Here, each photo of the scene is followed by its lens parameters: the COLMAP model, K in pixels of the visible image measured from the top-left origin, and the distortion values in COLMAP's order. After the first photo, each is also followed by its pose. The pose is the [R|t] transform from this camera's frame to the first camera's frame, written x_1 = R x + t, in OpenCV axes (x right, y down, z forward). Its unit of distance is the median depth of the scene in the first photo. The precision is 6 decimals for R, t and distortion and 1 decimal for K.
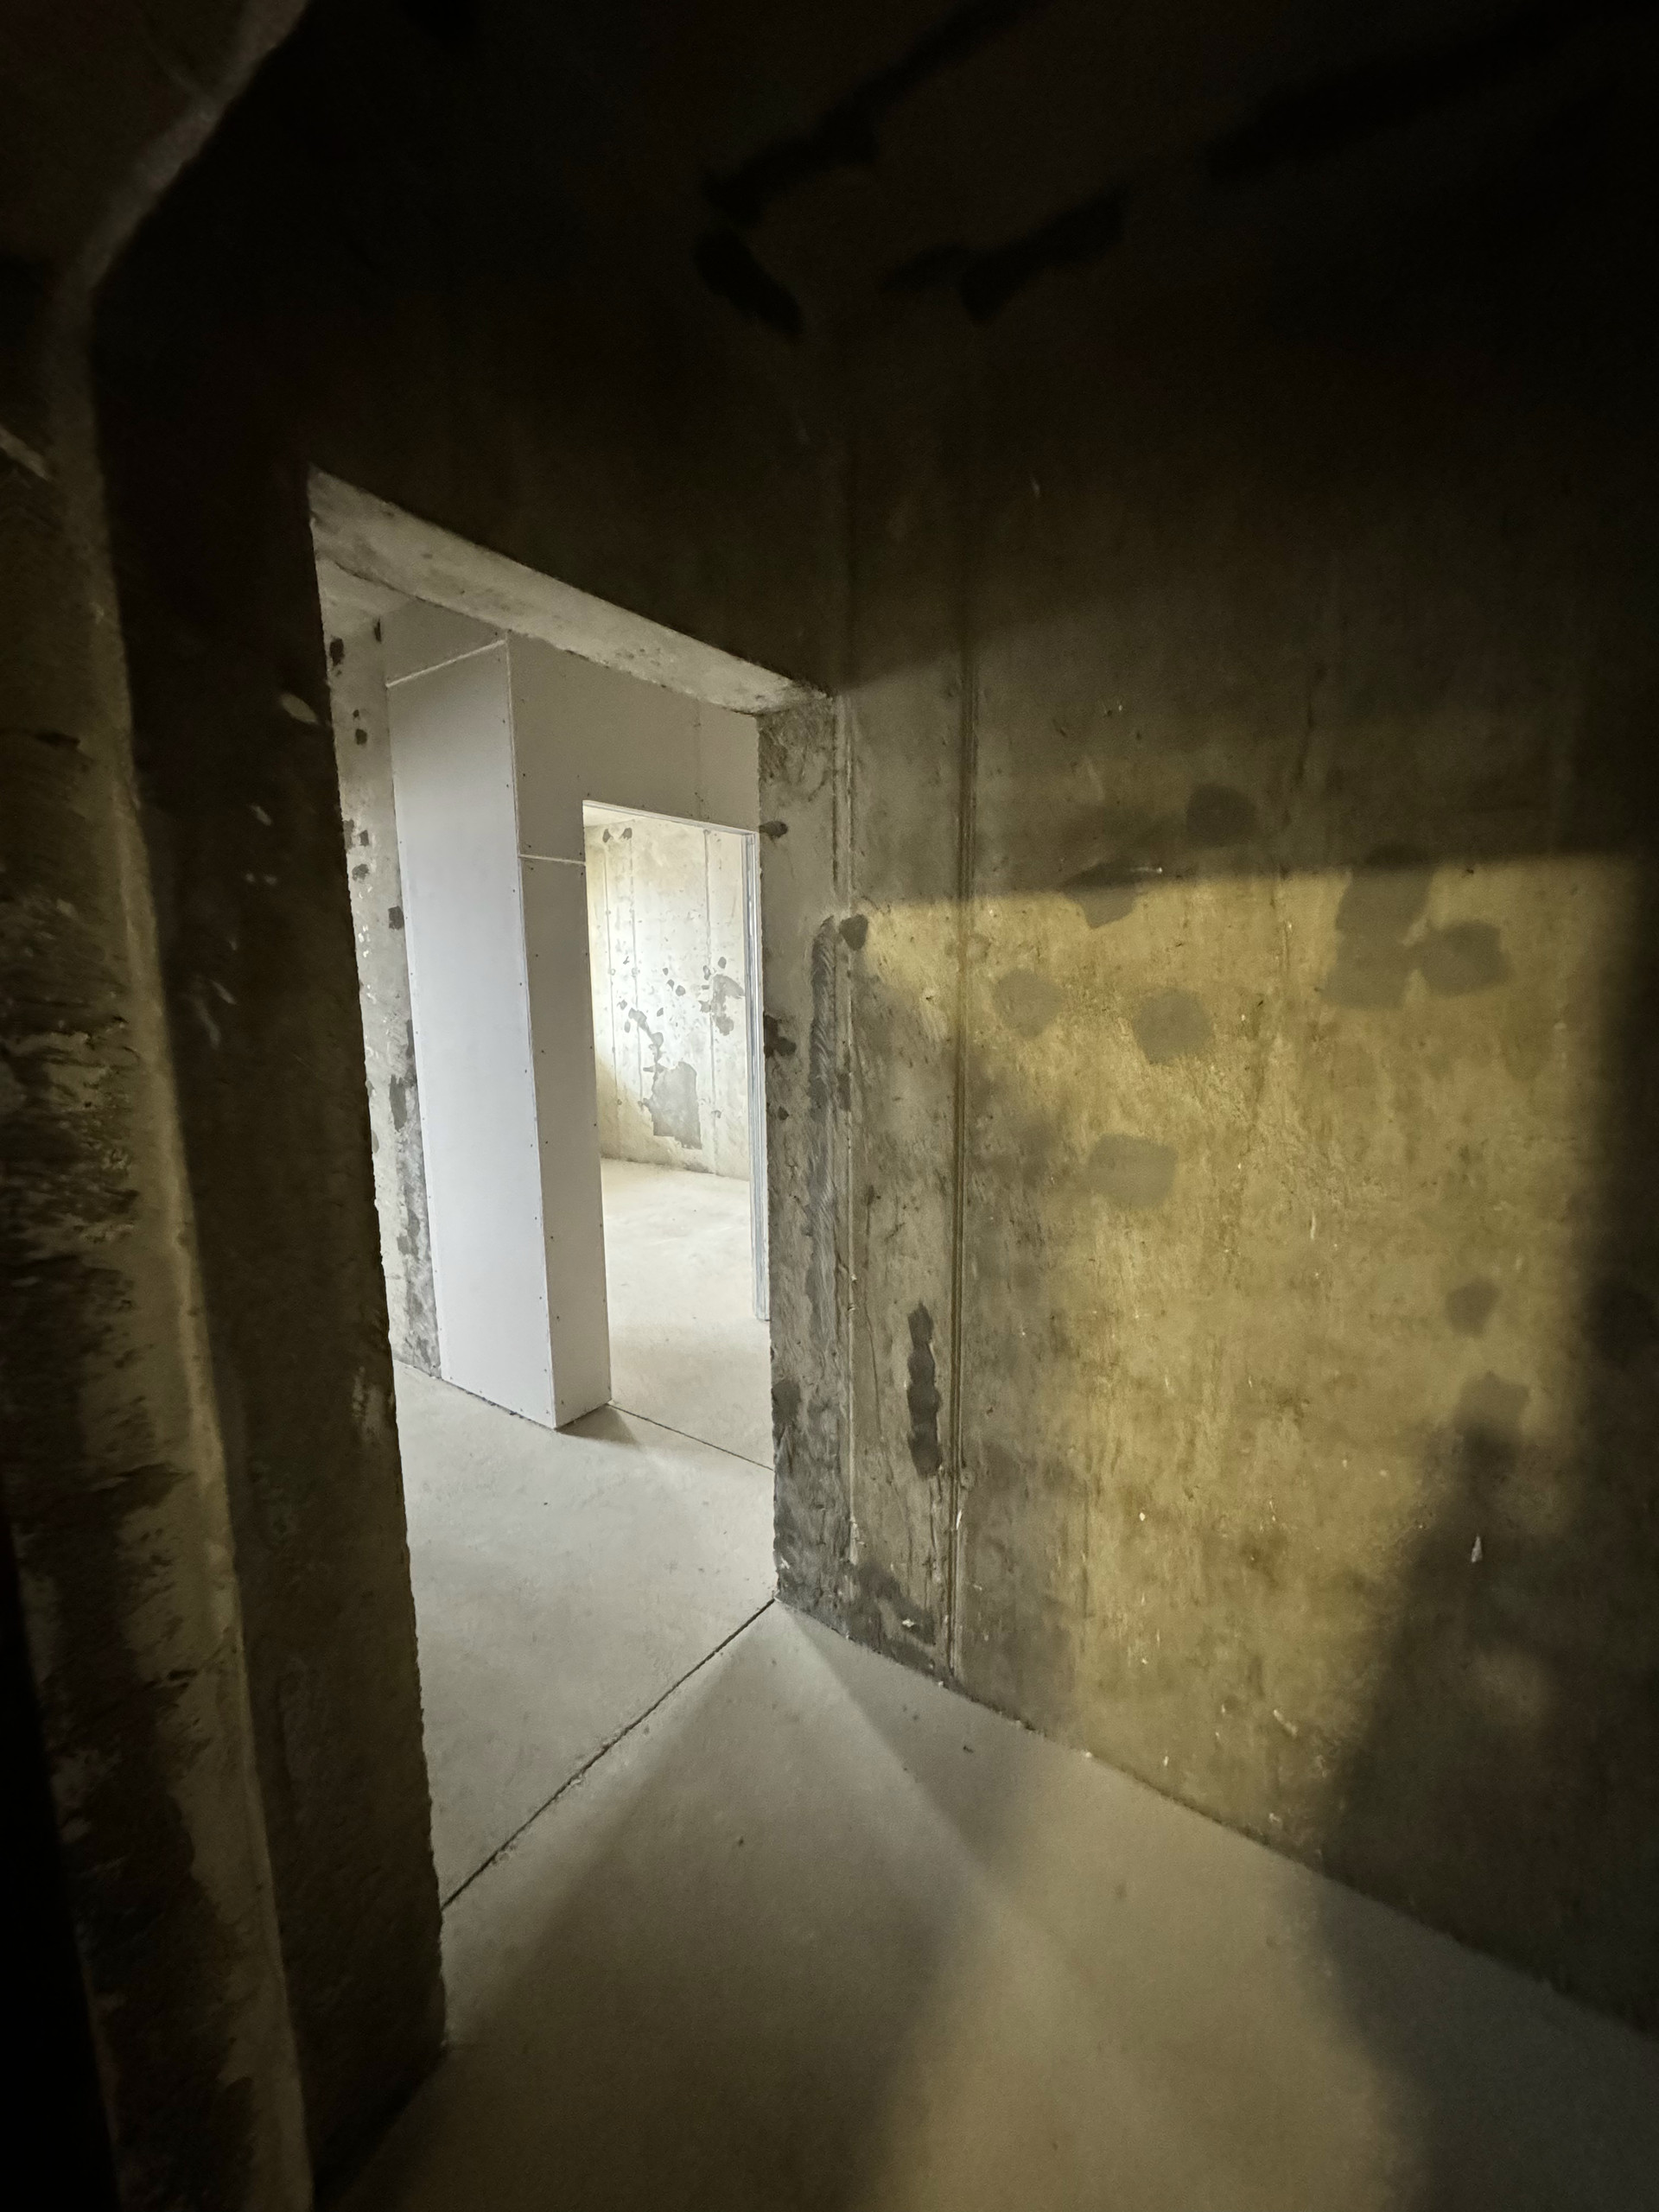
lens RADIAL K [[875.1, 0, 824.3], [0, 875.1, 1102.4], [0, 0, 1]] dist [0.002724, 0.000243]
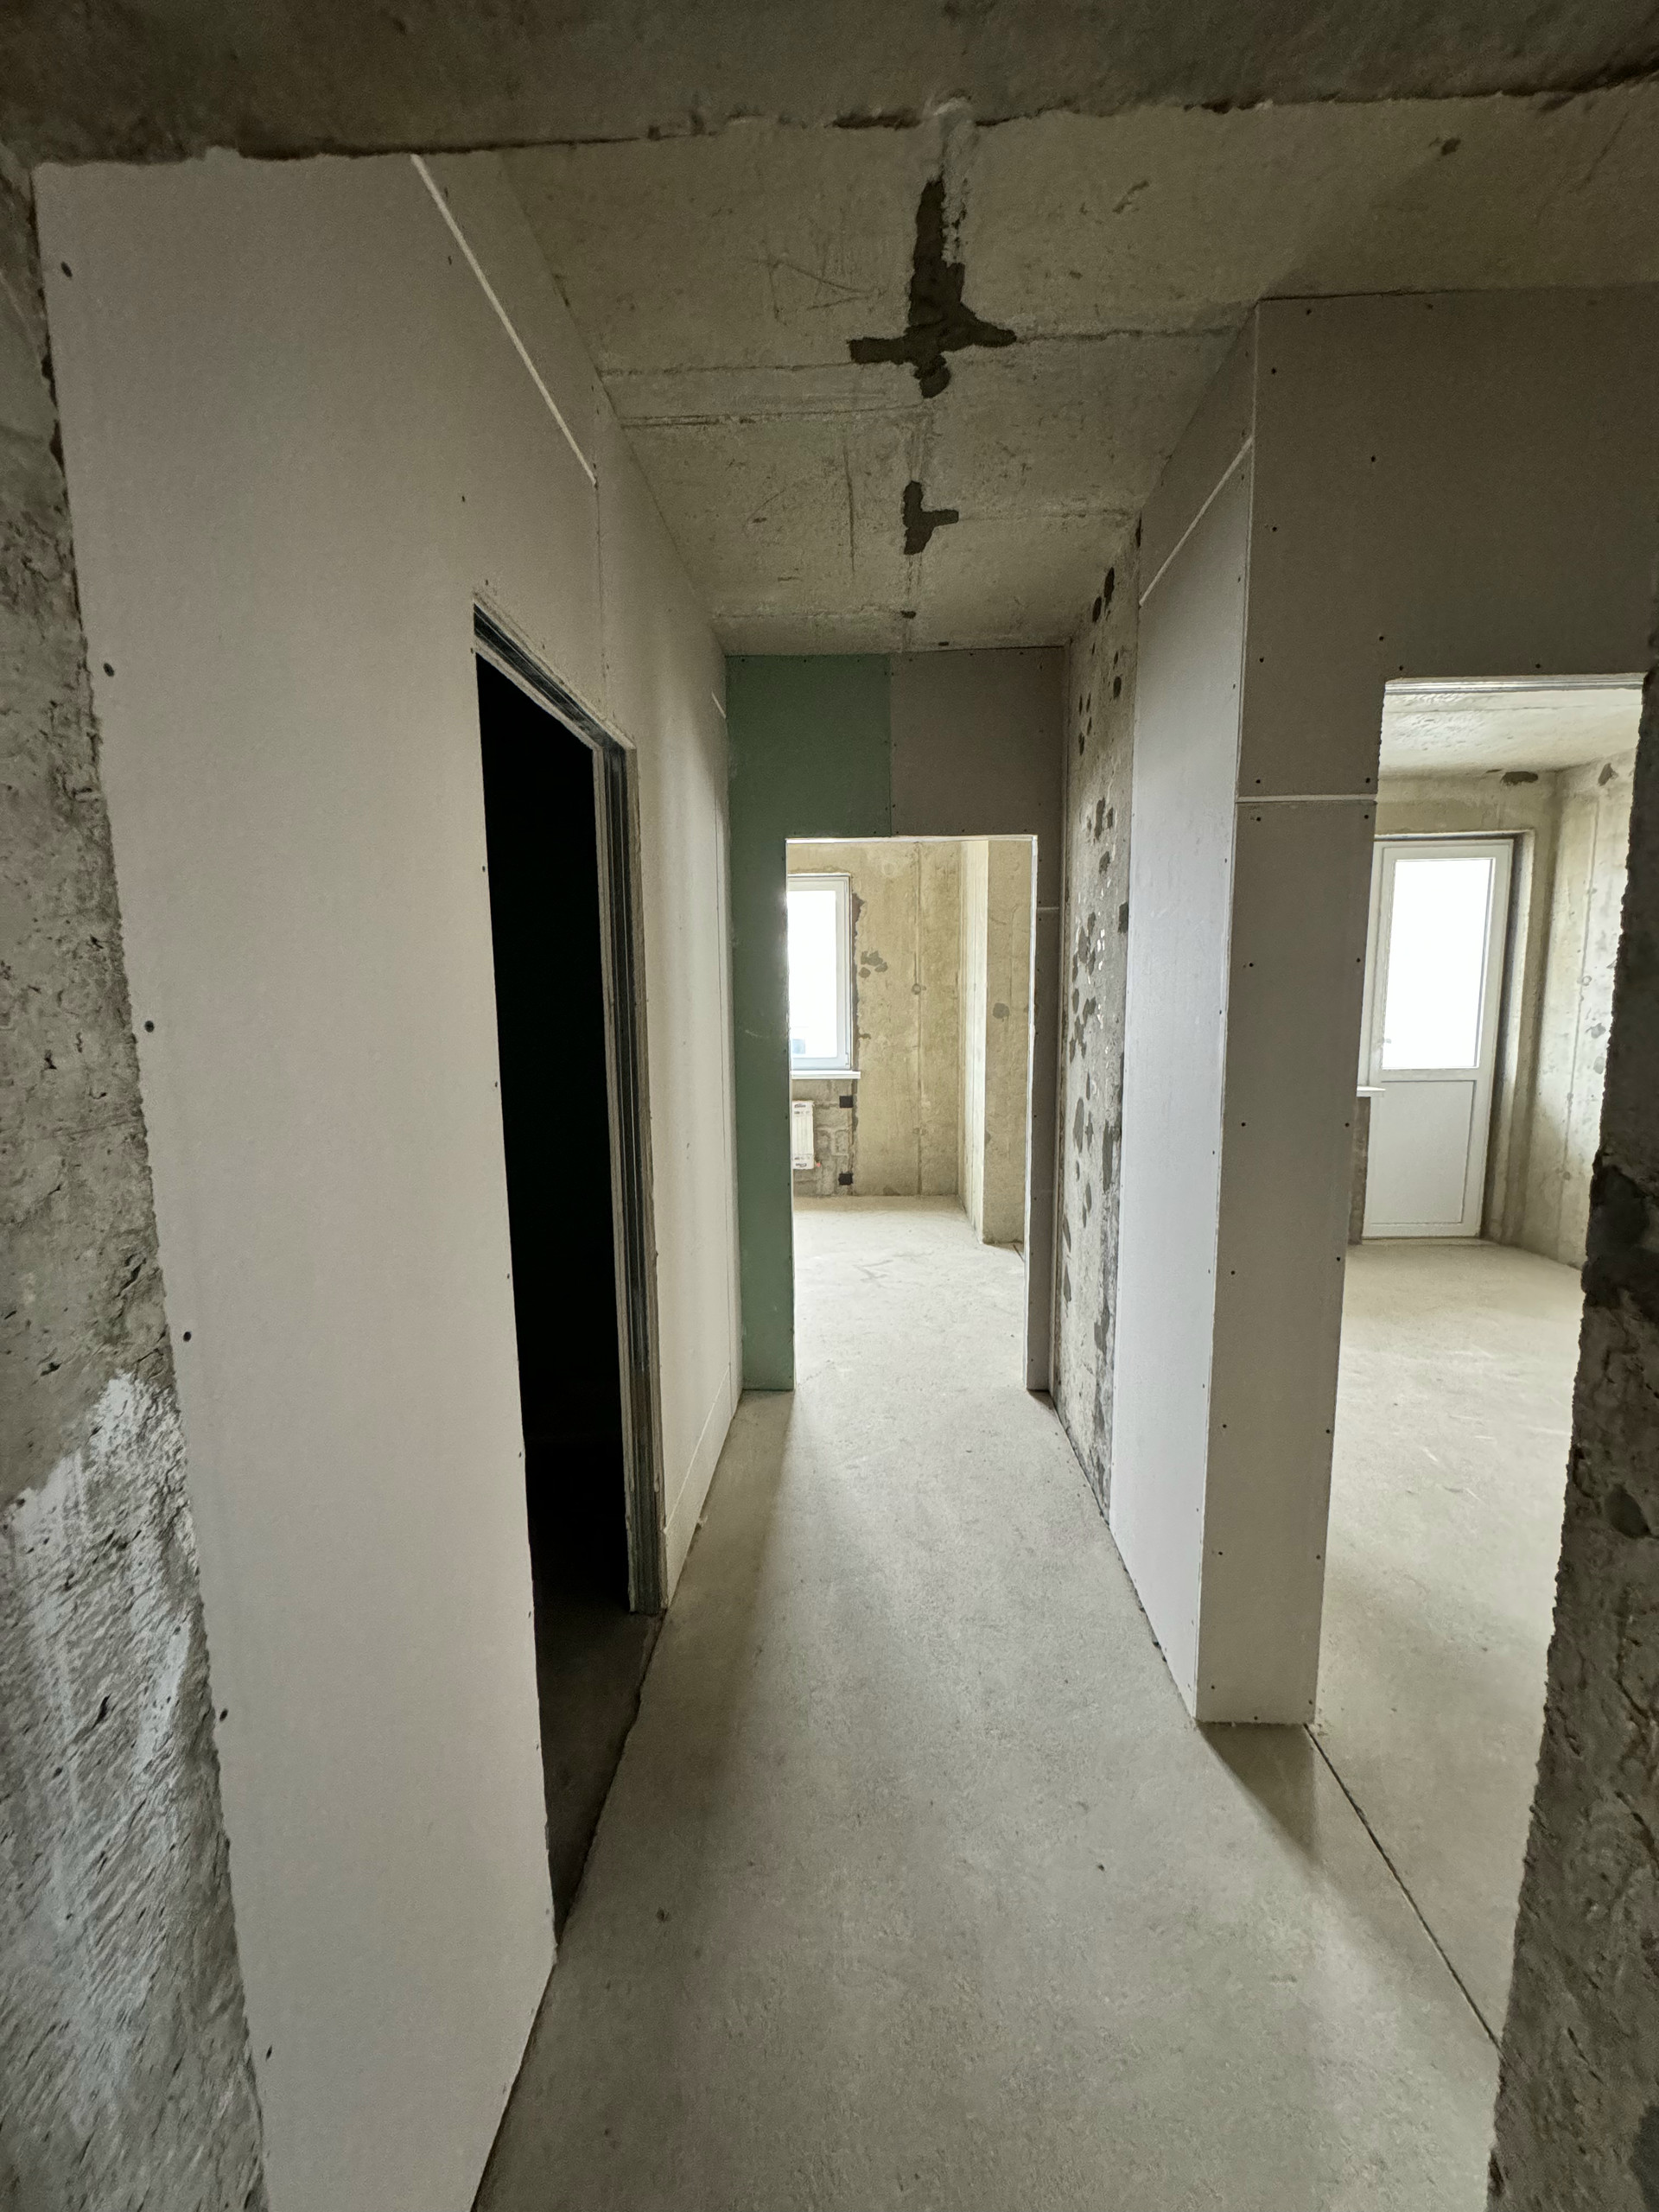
lens RADIAL K [[875.1, 0, 824.3], [0, 875.1, 1102.4], [0, 0, 1]] dist [0.002724, 0.000243]
pose [[0.542245, 0.110466, -0.832927, 0.010828], [-0.116441, 0.991634, 0.055710, -0.033945], [0.832113, 0.066779, 0.550572, 0.196874]]
